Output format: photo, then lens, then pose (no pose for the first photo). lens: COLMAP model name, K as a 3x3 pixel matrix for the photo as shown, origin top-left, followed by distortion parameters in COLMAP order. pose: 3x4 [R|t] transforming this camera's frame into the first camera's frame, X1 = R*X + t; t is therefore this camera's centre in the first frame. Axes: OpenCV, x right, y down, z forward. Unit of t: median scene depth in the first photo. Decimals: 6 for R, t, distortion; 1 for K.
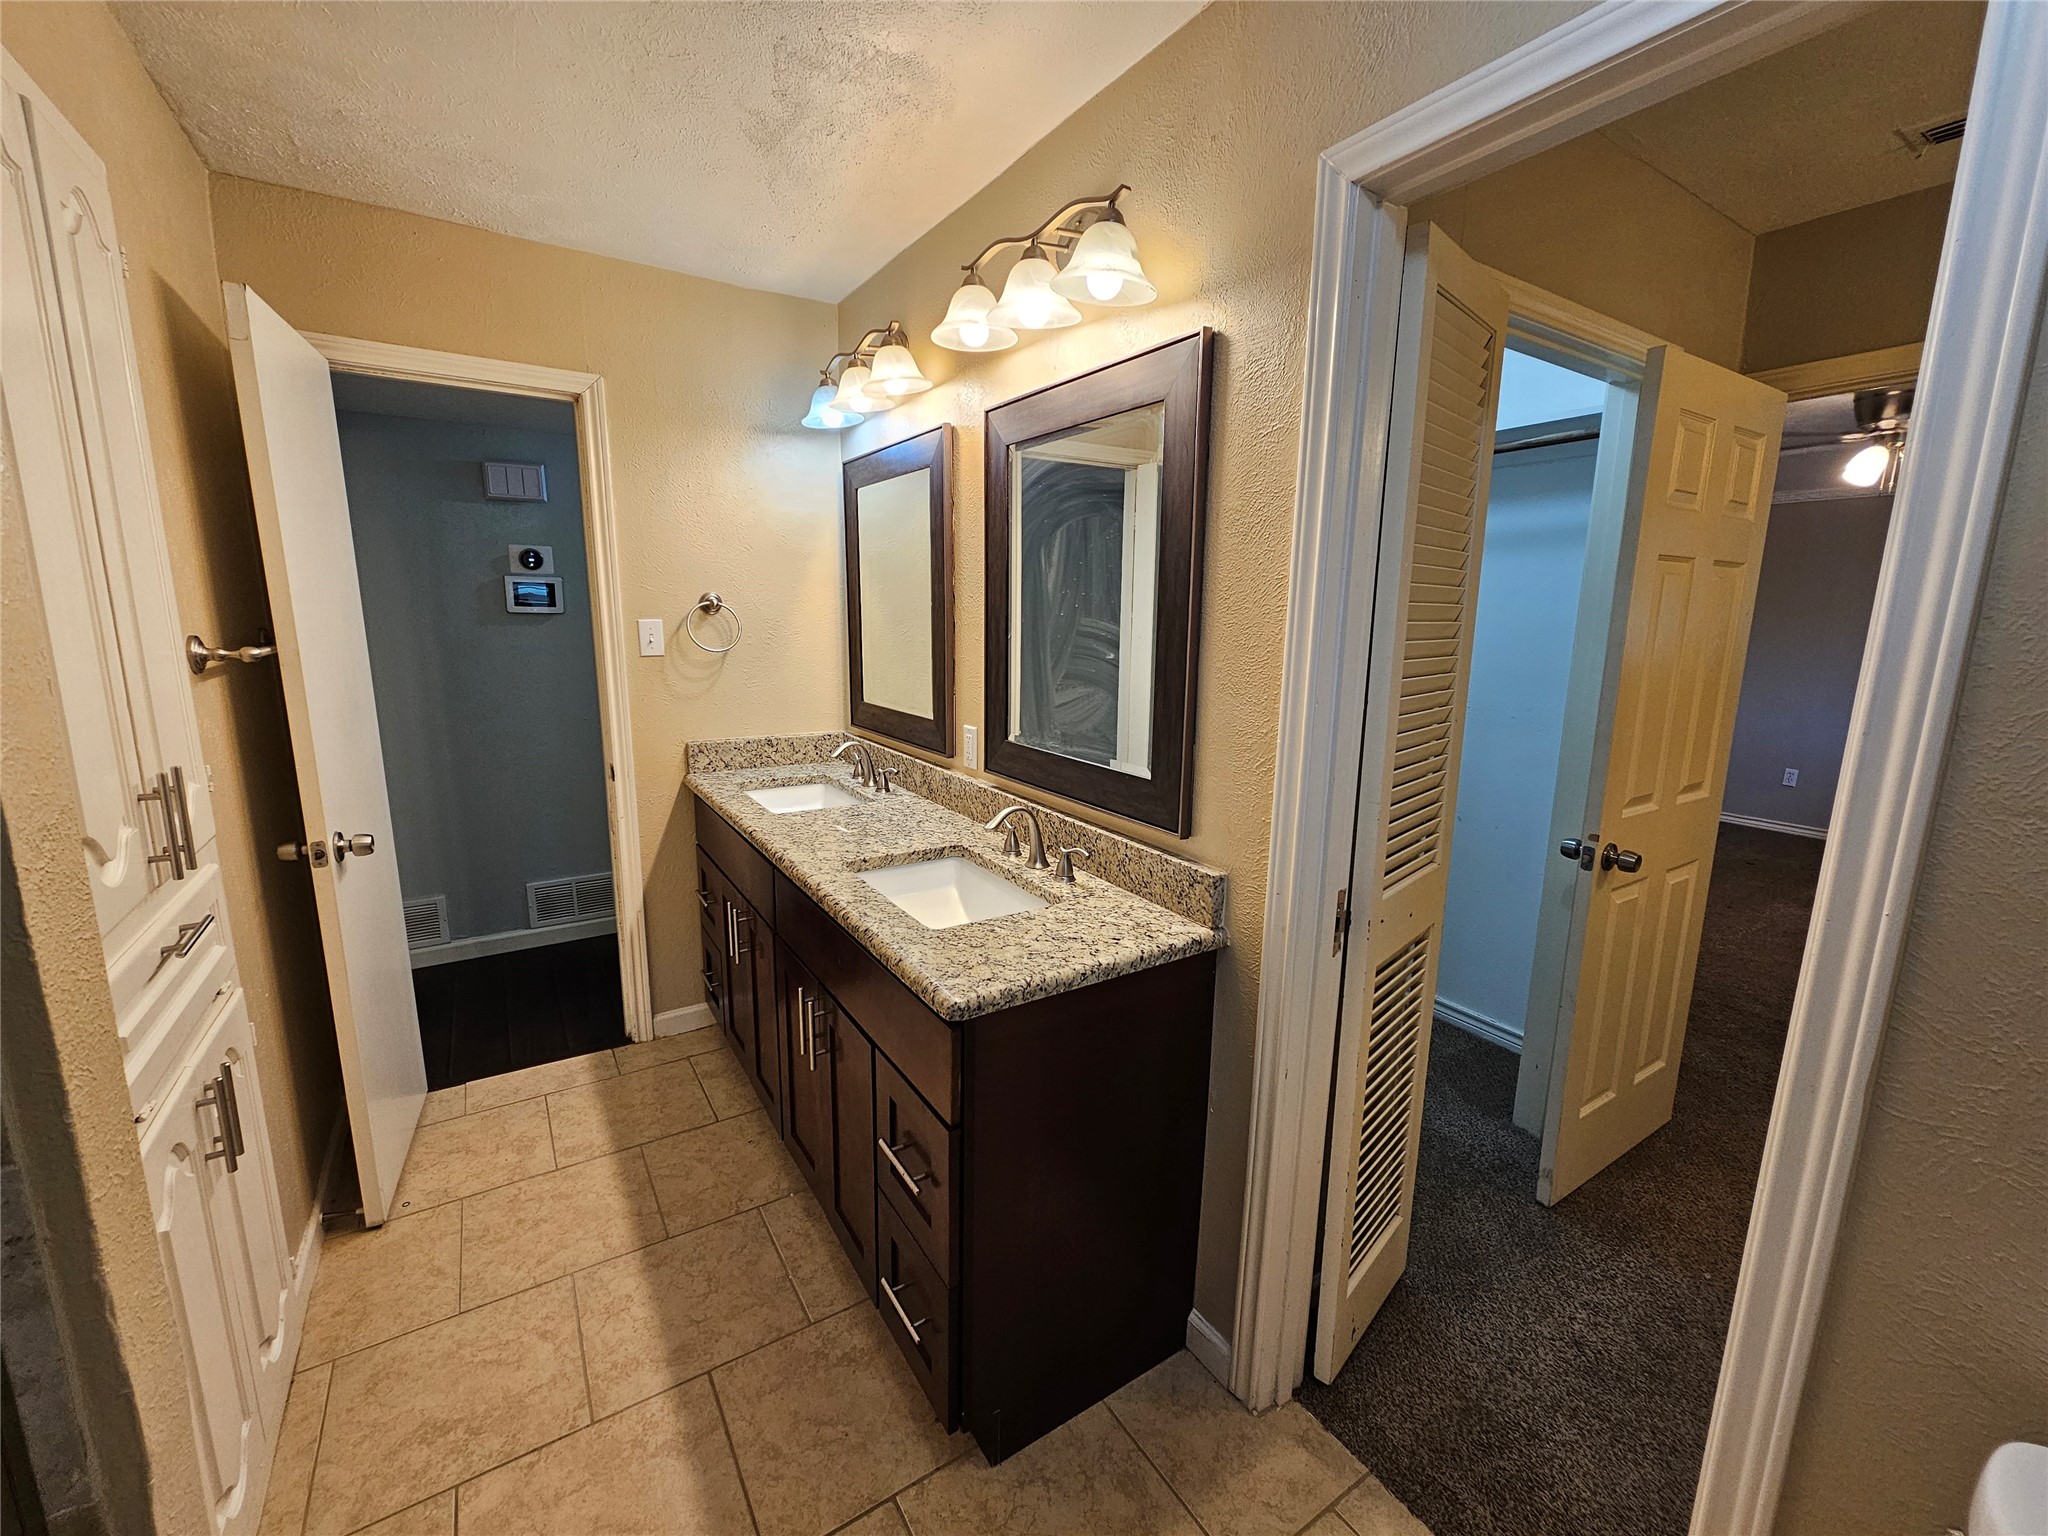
lens RADIAL K [[835.0, 0, 1042.5], [0, 835.0, 754.5], [0, 0, 1]] dist [-0.001327, 0.000256]
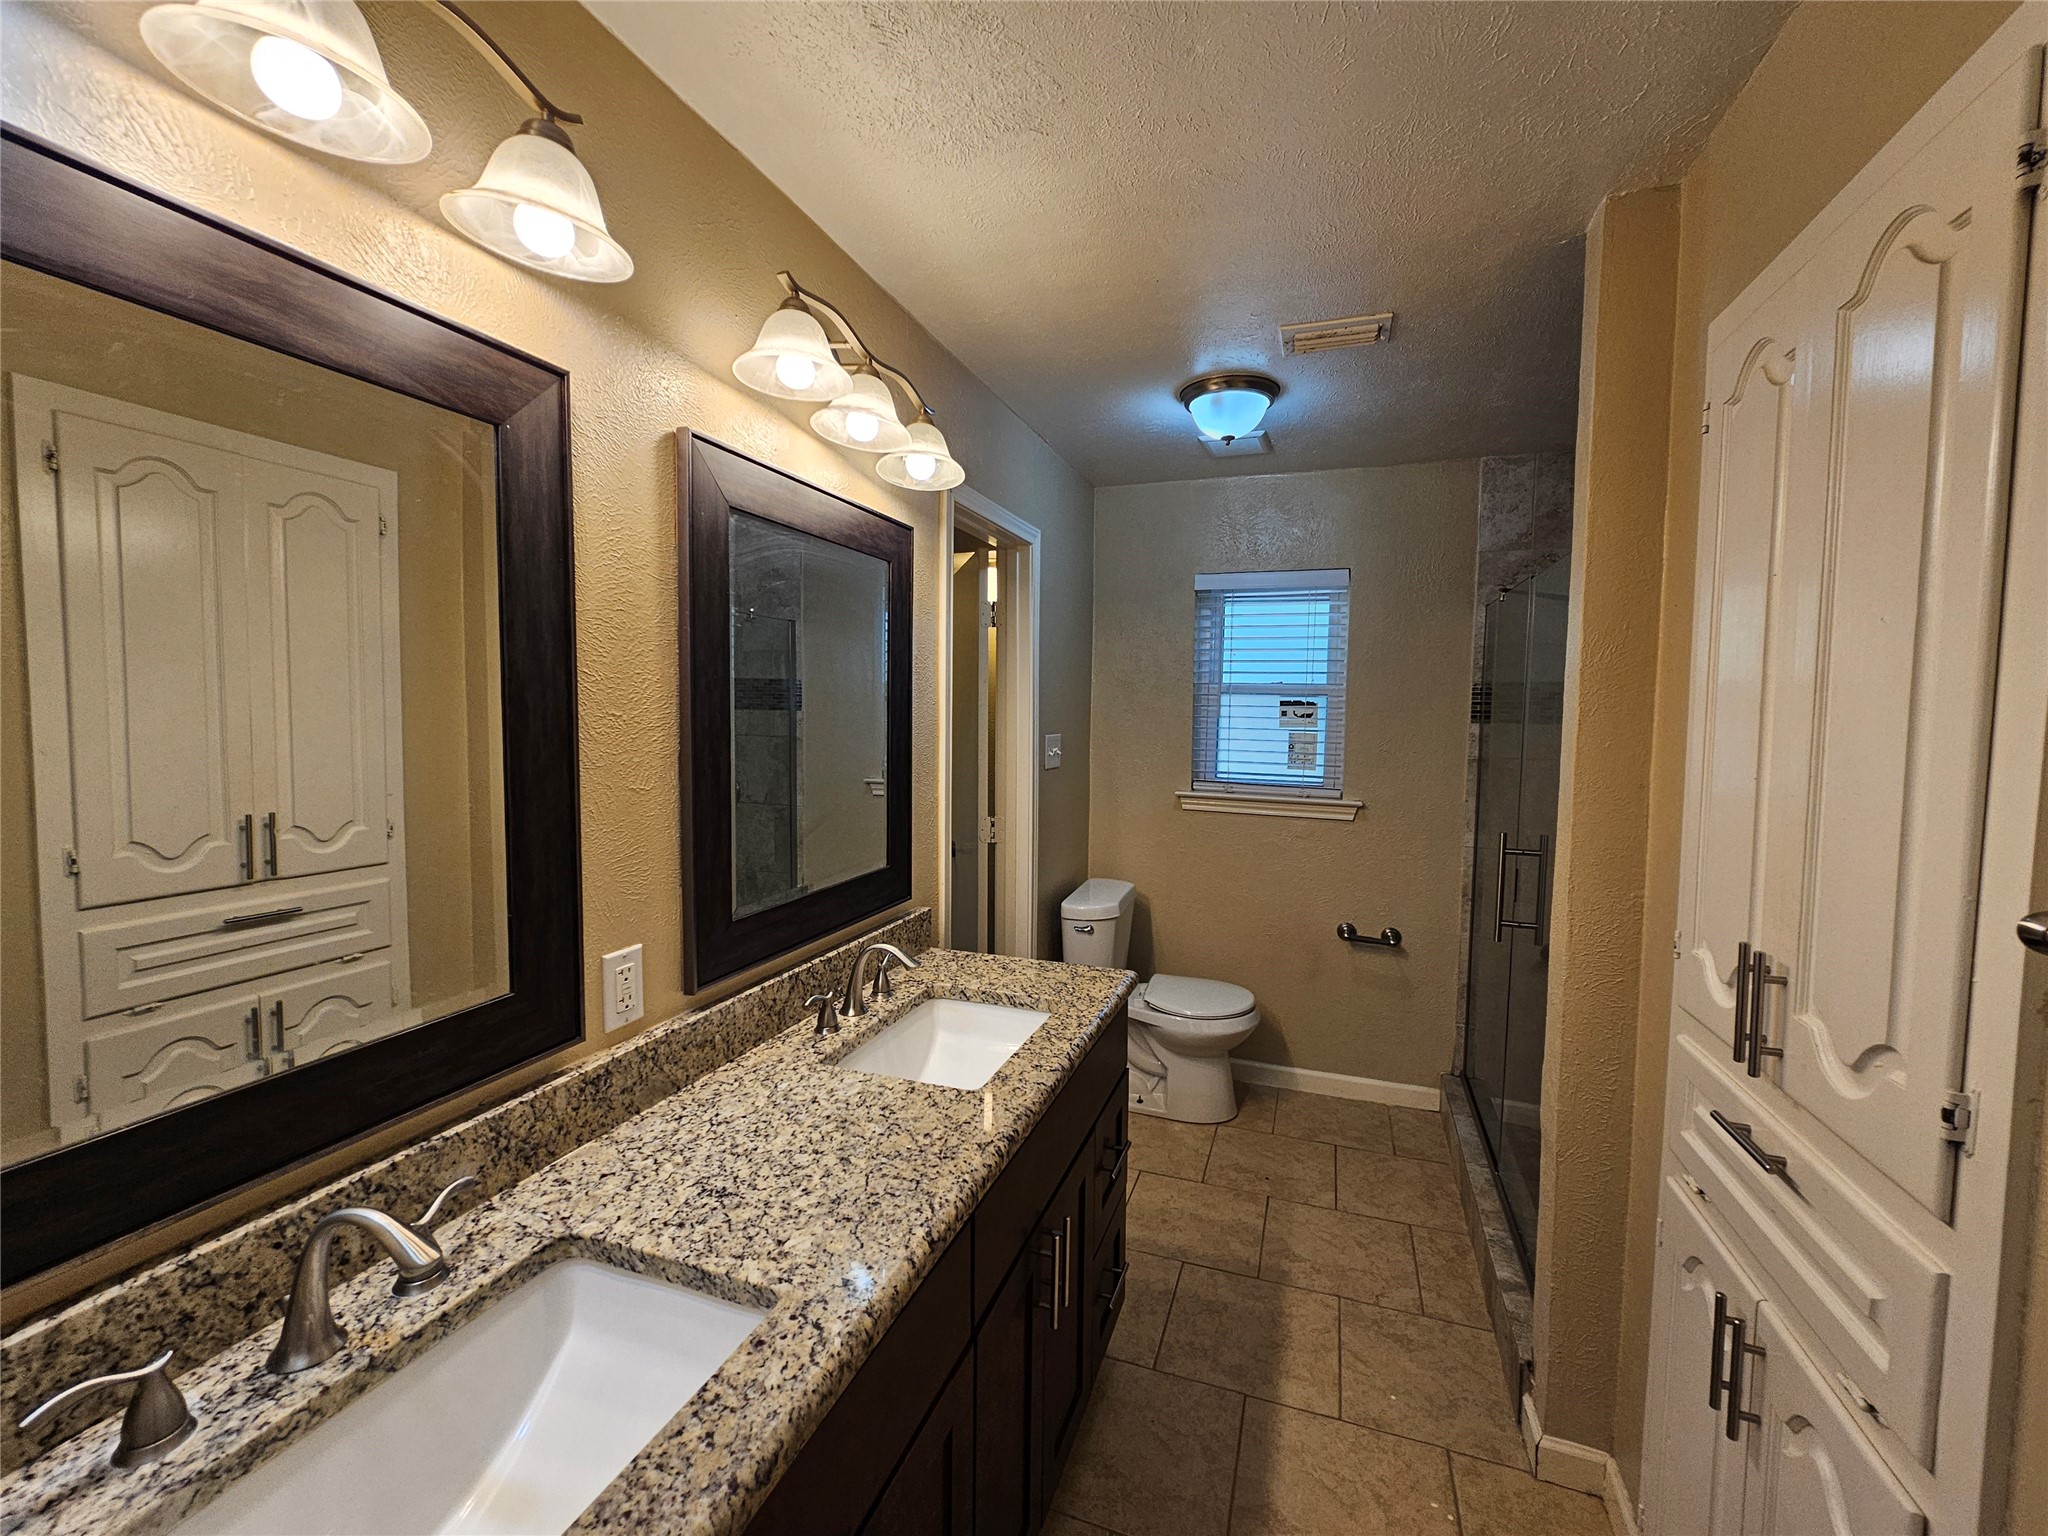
lens RADIAL K [[835.0, 0, 1040.1], [0, 835.0, 770.6], [0, 0, 1]] dist [-0.001327, 0.000256]
pose [[-0.599306, -0.086817, 0.795798, -1.044857], [0.114931, 0.974472, 0.192862, -0.343385], [-0.792226, 0.207046, -0.574029, 1.672539]]
